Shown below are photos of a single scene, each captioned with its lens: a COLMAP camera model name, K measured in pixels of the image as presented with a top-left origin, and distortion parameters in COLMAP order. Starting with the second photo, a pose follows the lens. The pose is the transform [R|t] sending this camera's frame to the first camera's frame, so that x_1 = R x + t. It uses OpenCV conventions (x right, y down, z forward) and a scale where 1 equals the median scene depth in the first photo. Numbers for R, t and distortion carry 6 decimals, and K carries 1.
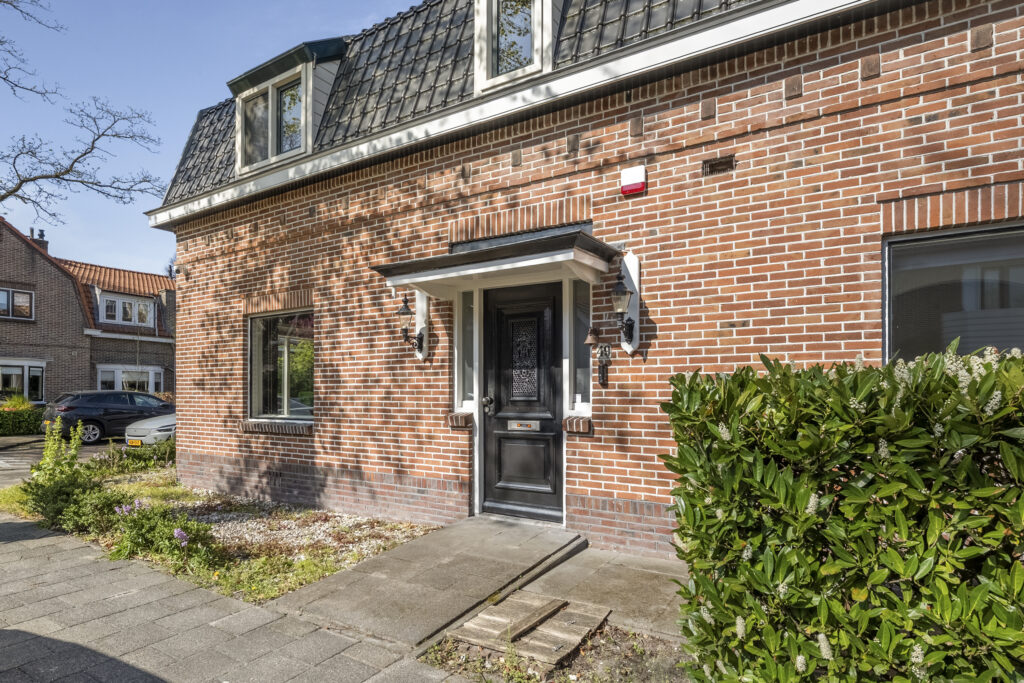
lens RADIAL K [[524.3, 0, 507.3], [0, 524.3, 388.2], [0, 0, 1]] dist [-0.004602, 0.000102]
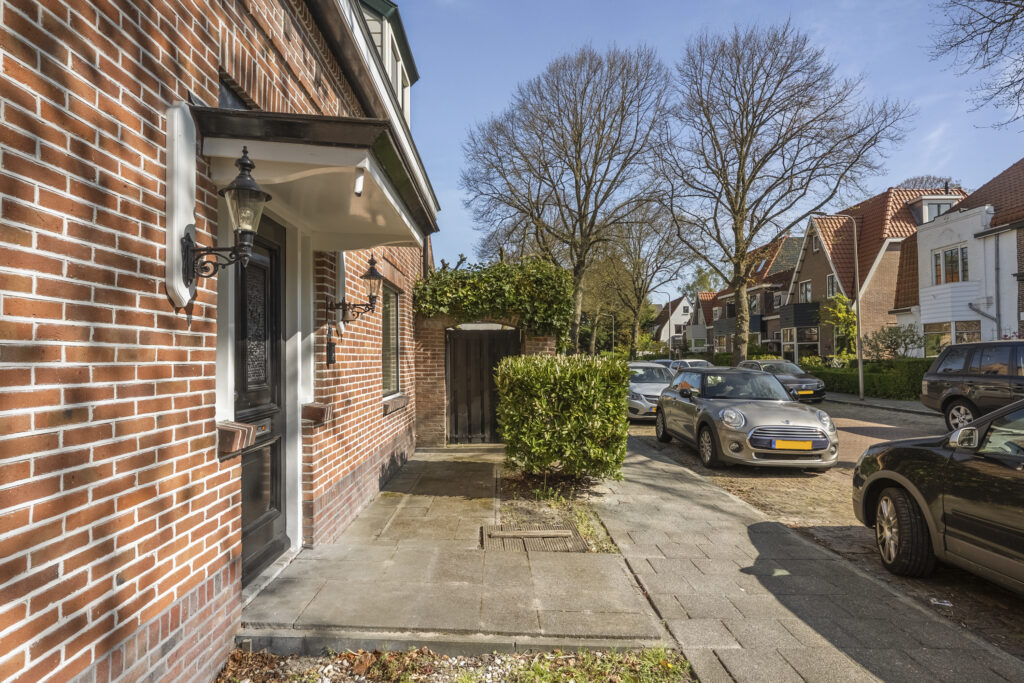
lens RADIAL K [[532.7, 0, 509.6], [0, 532.7, 347.5], [0, 0, 1]] dist [0.001568, 0.000156]
pose [[-0.515014, 0.022943, 0.856875, -0.567519], [0.002134, 0.999673, -0.025484, -0.009100], [-0.857179, -0.011296, -0.514894, 0.890549]]
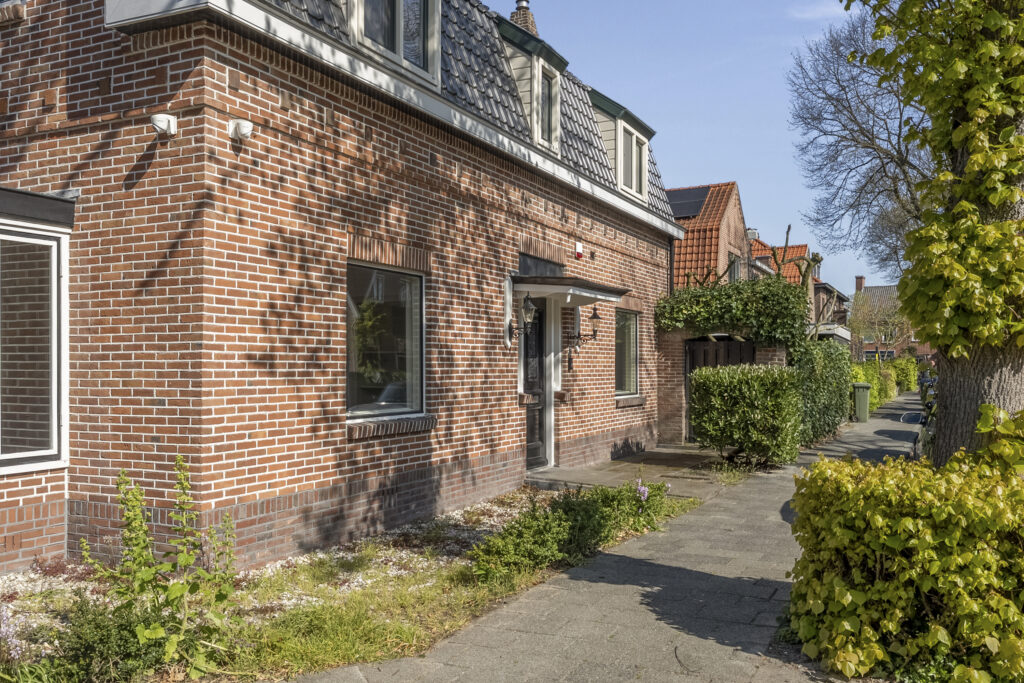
lens RADIAL K [[862.4, 0, 511.7], [0, 862.4, 364.6], [0, 0, 1]] dist [0.001166, -0.000910]
pose [[-0.069566, 0.003251, 0.997572, -1.801748], [-0.009492, 0.999947, -0.003920, -0.008829], [-0.997532, -0.009741, -0.069532, 1.003780]]
